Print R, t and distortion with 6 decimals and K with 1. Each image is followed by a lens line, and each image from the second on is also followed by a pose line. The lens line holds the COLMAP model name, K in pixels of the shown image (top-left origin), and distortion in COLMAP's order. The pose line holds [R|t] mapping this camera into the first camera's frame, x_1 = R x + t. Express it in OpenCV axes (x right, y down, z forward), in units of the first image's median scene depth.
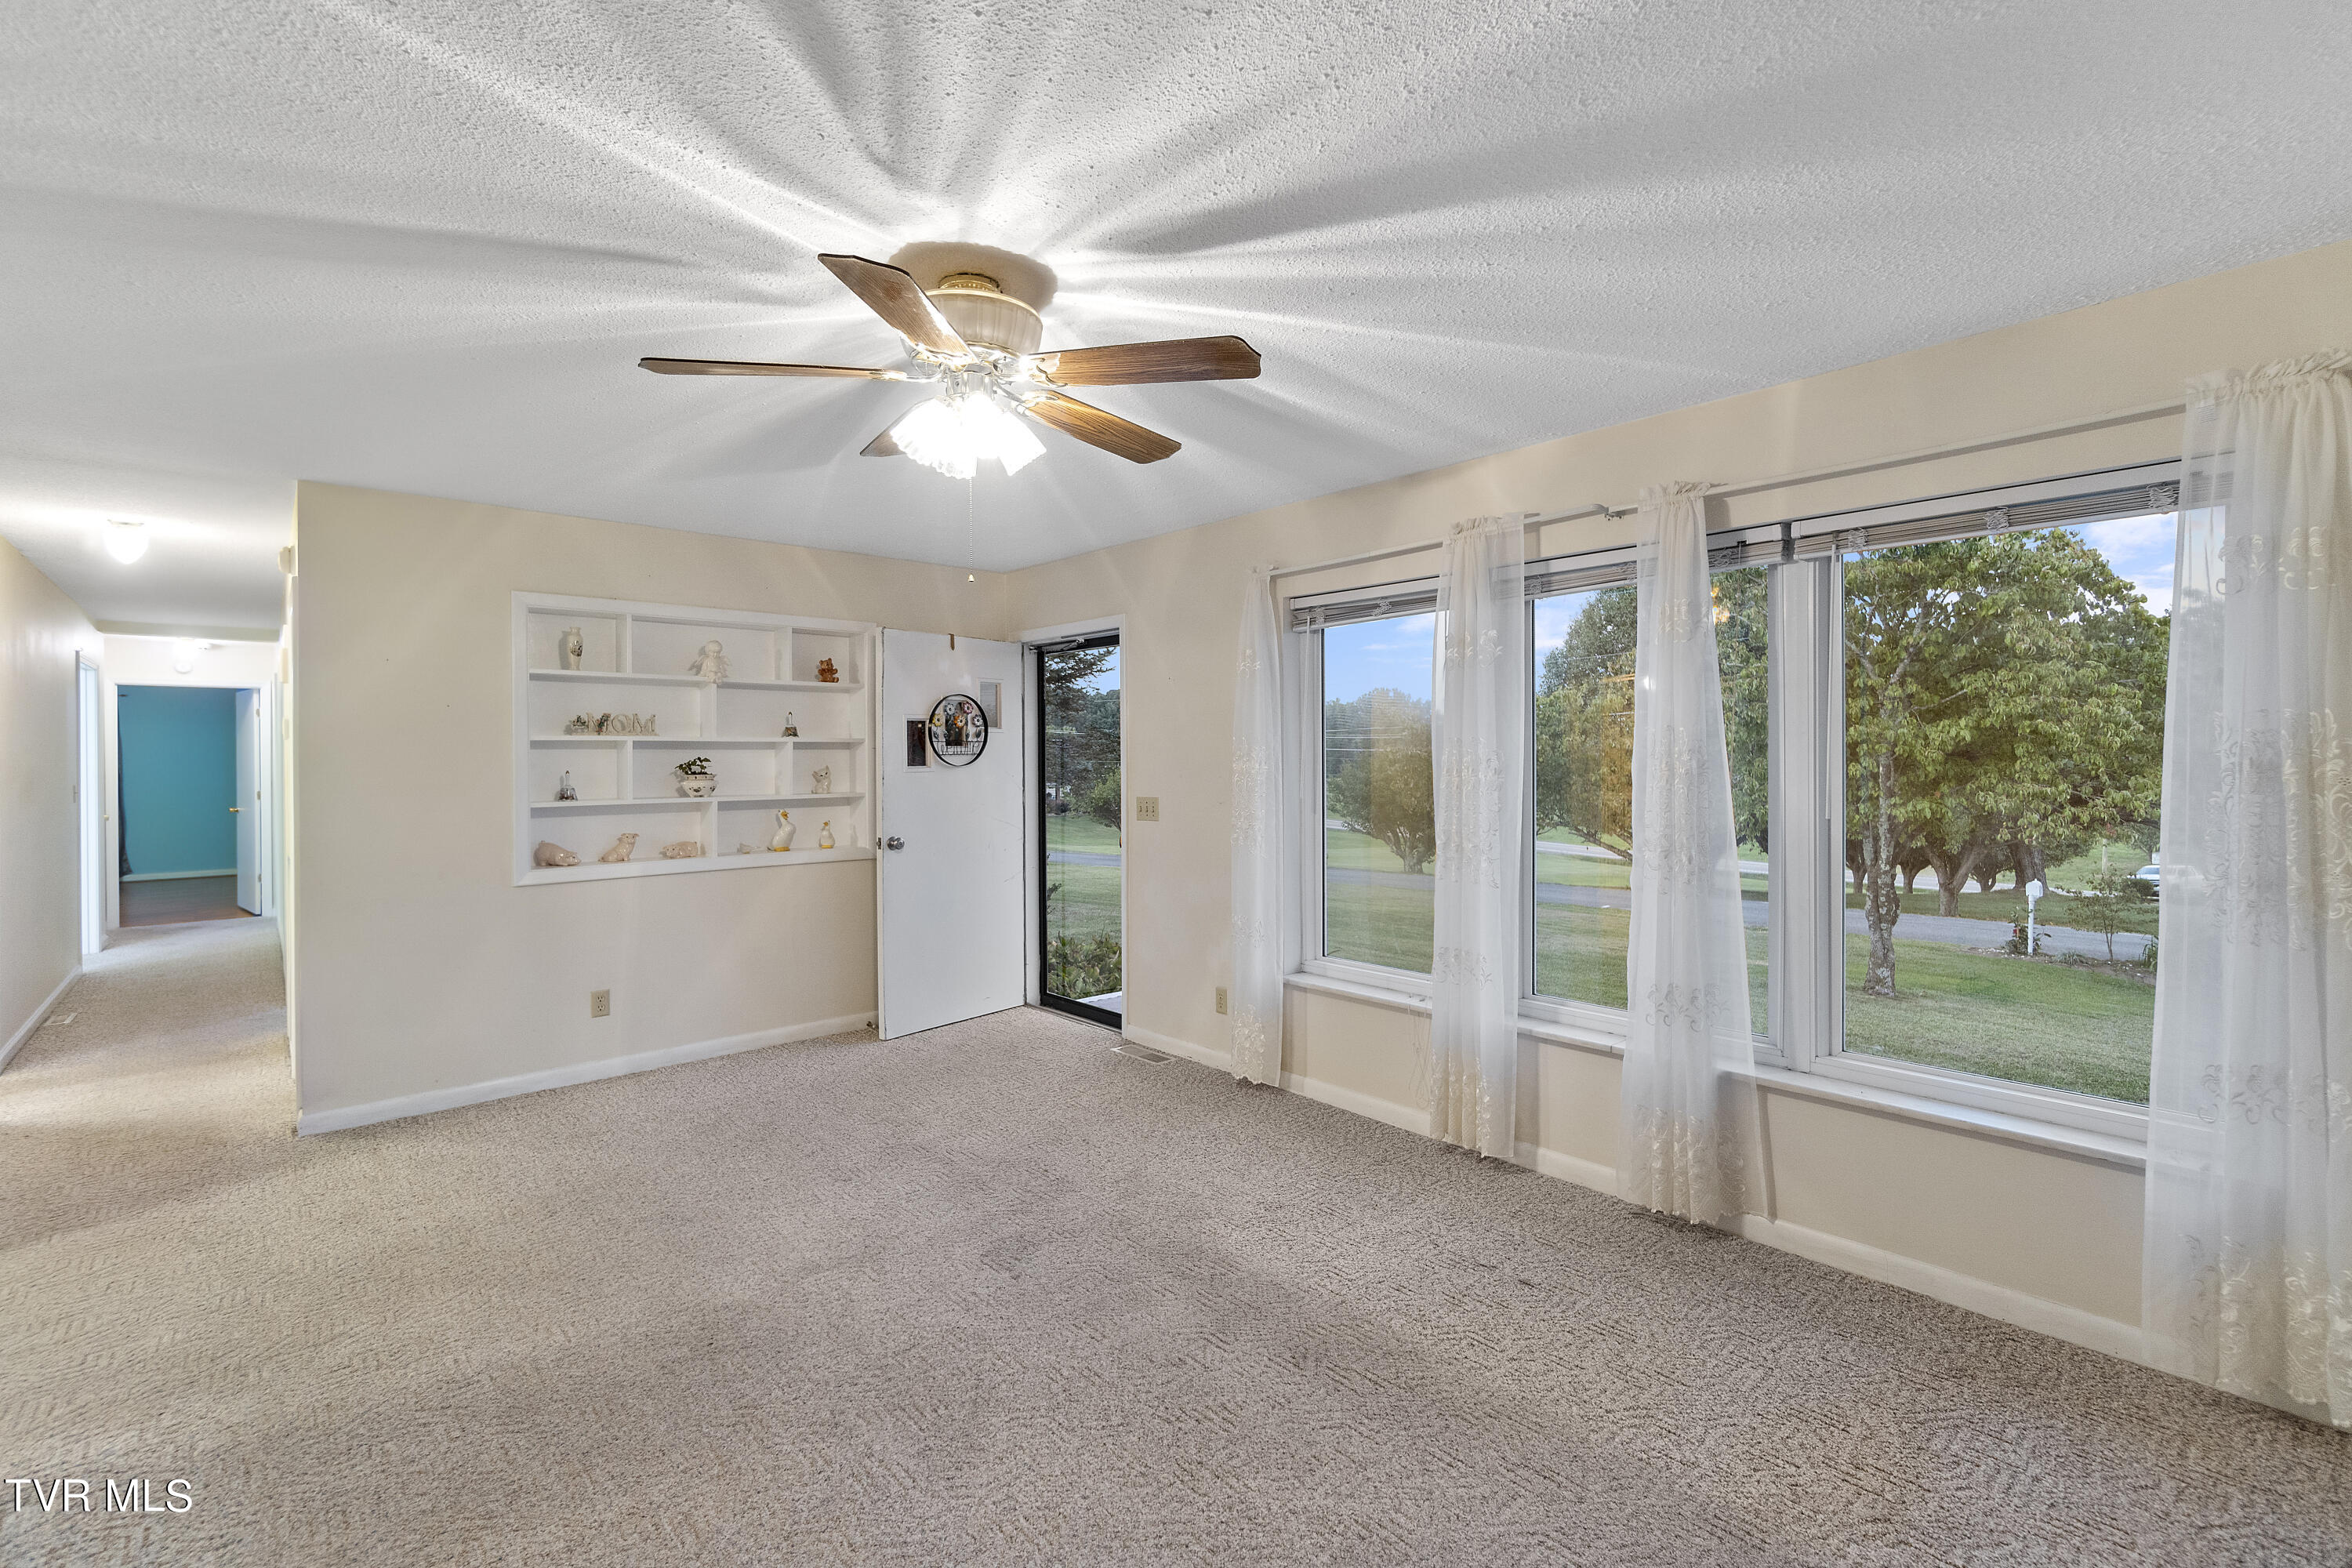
lens RADIAL K [[1017.7, 0, 1173.4], [0, 1017.7, 776.0], [0, 0, 1]] dist [0.000067, 0.000396]
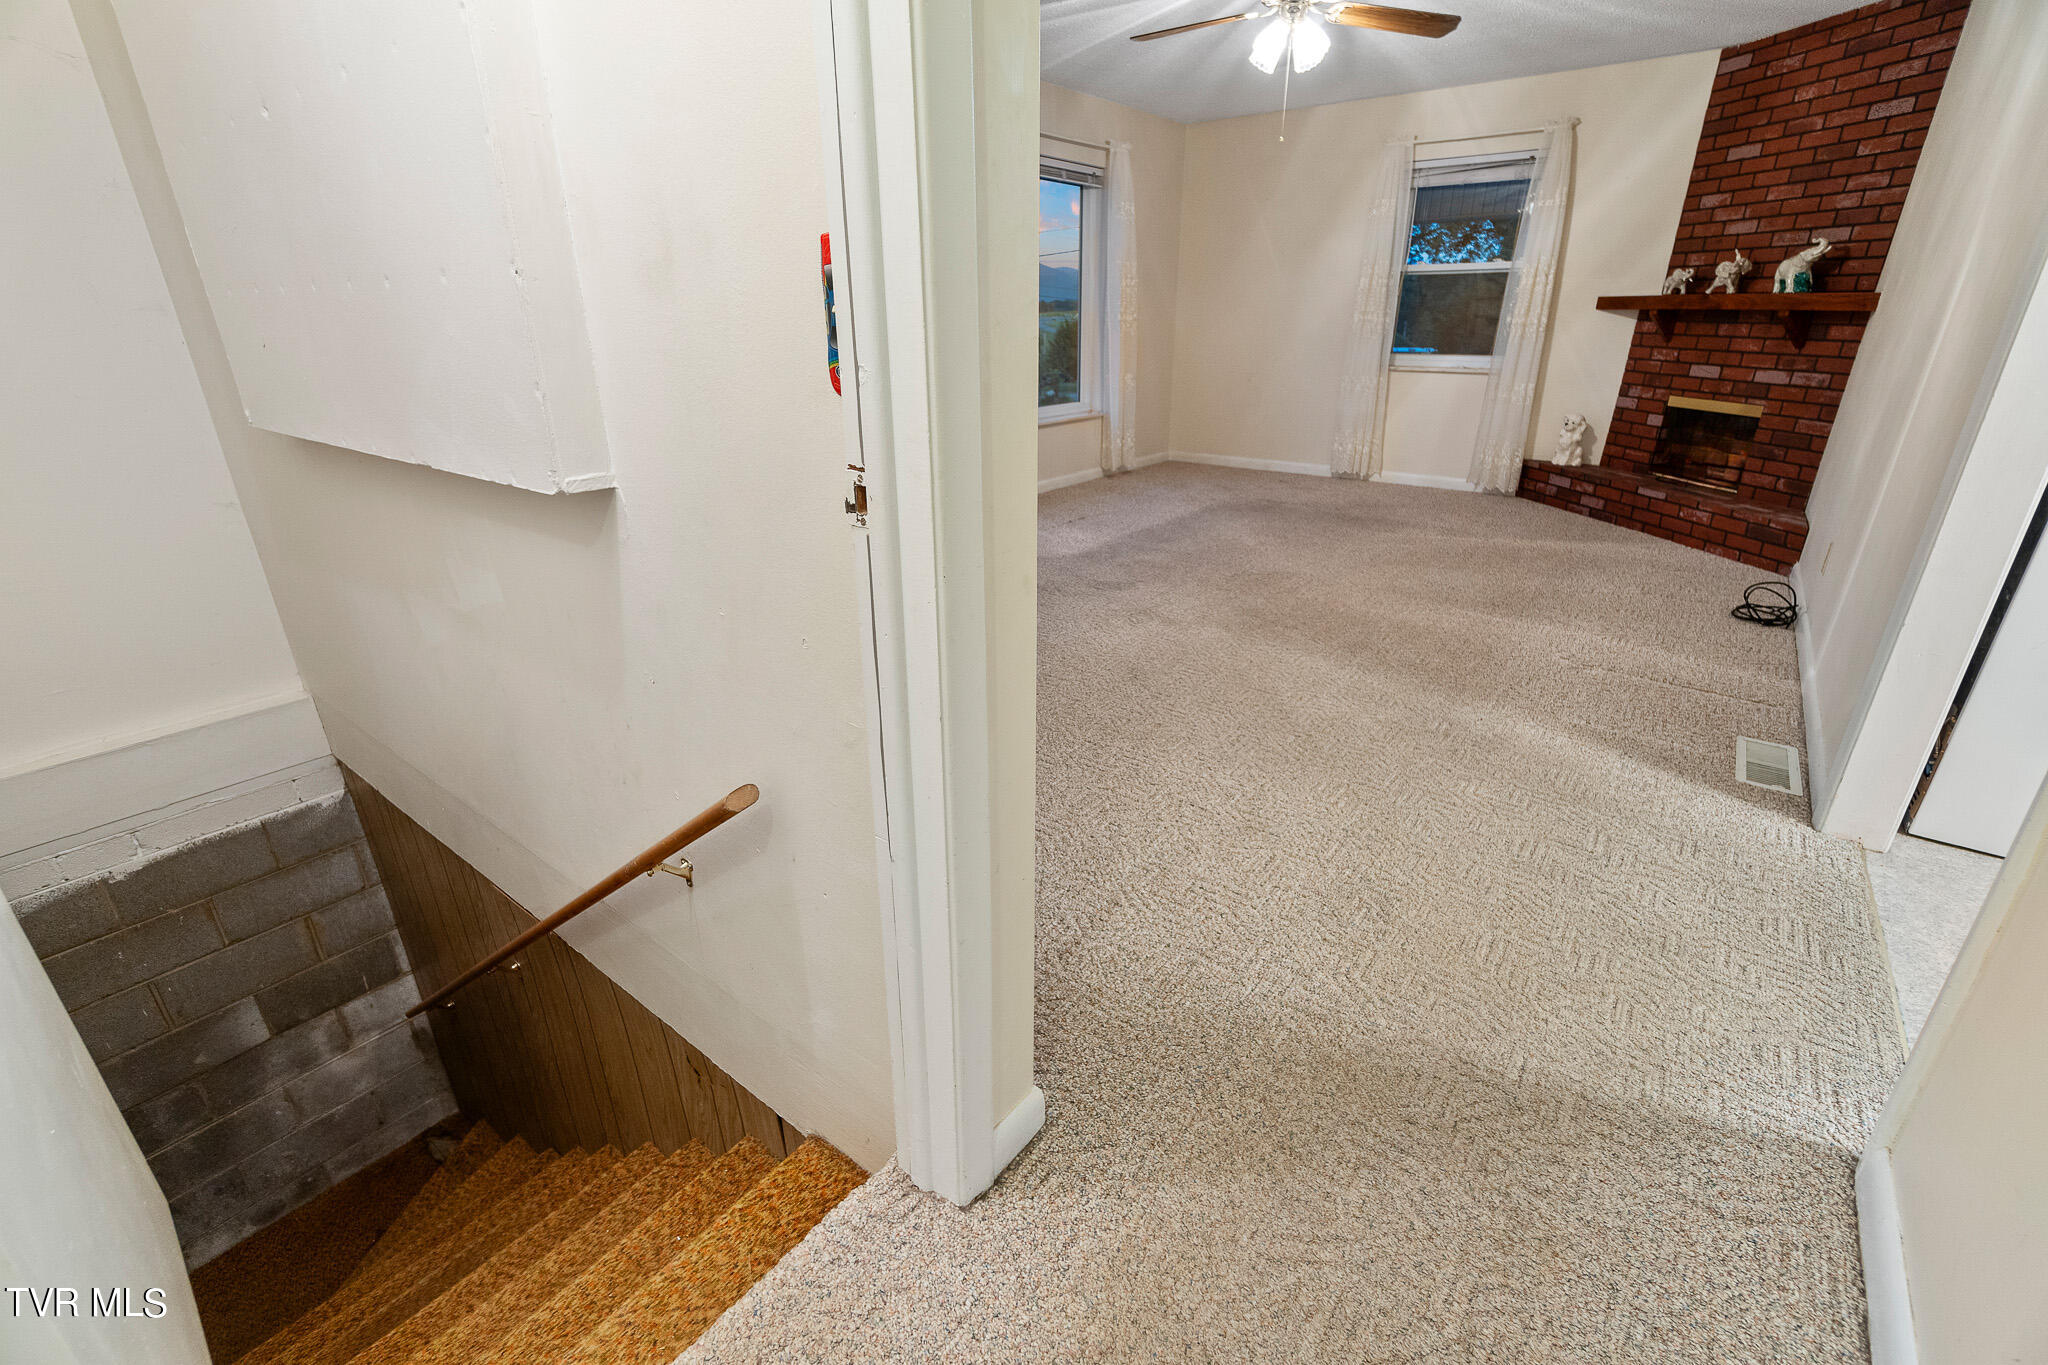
lens RADIAL K [[886.2, 0, 1021.7], [0, 886.2, 675.6], [0, 0, 1]] dist [0.000067, 0.000396]
pose [[-0.157871, -0.376825, 0.912732, -1.554110], [0.018735, 0.923014, 0.384310, 0.067113], [-0.987282, 0.077771, -0.138657, 1.433858]]
